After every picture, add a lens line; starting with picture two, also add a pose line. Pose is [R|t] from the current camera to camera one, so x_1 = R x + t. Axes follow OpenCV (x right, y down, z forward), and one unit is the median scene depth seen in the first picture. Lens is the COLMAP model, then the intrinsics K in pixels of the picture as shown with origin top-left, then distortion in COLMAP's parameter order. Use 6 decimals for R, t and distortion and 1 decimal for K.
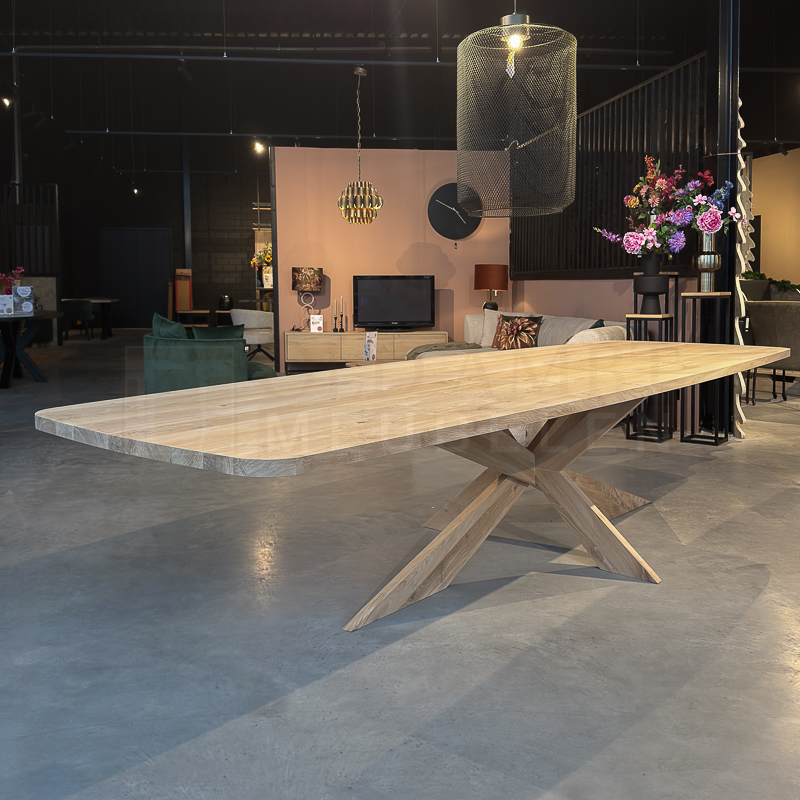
lens RADIAL K [[826.8, 0, 400.0], [0, 826.8, 400.0], [0, 0, 1]] dist [0.118070, -0.260646]
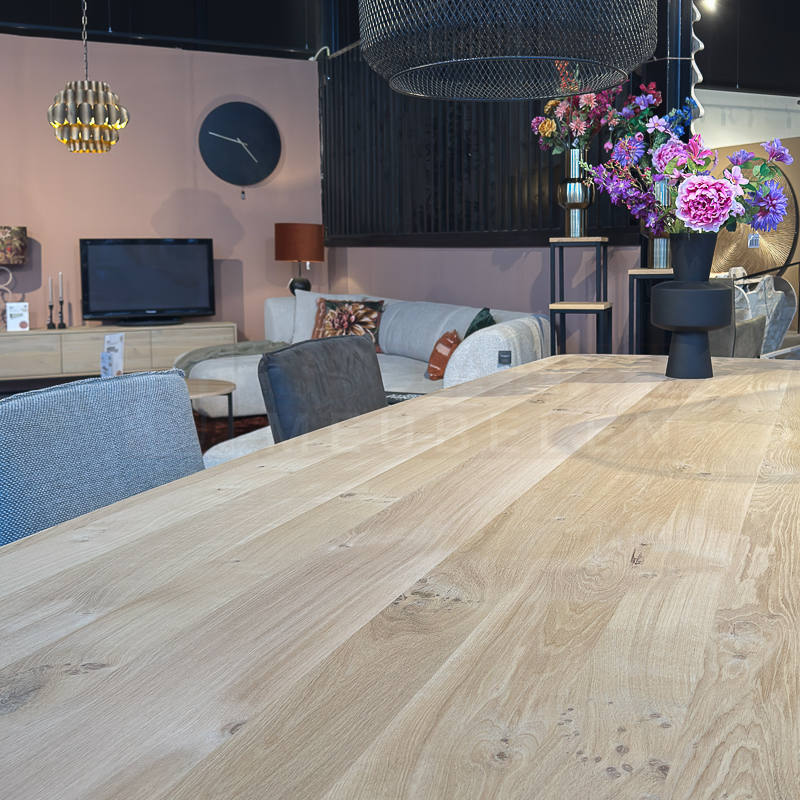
lens RADIAL K [[853.8, 0, 401.6], [0, 853.8, 319.7], [0, 0, 1]] dist [0.205422, -0.593434]
pose [[0.957056, -0.027104, 0.288632, -0.015958], [0.042017, 0.998076, -0.045598, -0.052964], [-0.286841, 0.055768, 0.956354, 0.332009]]
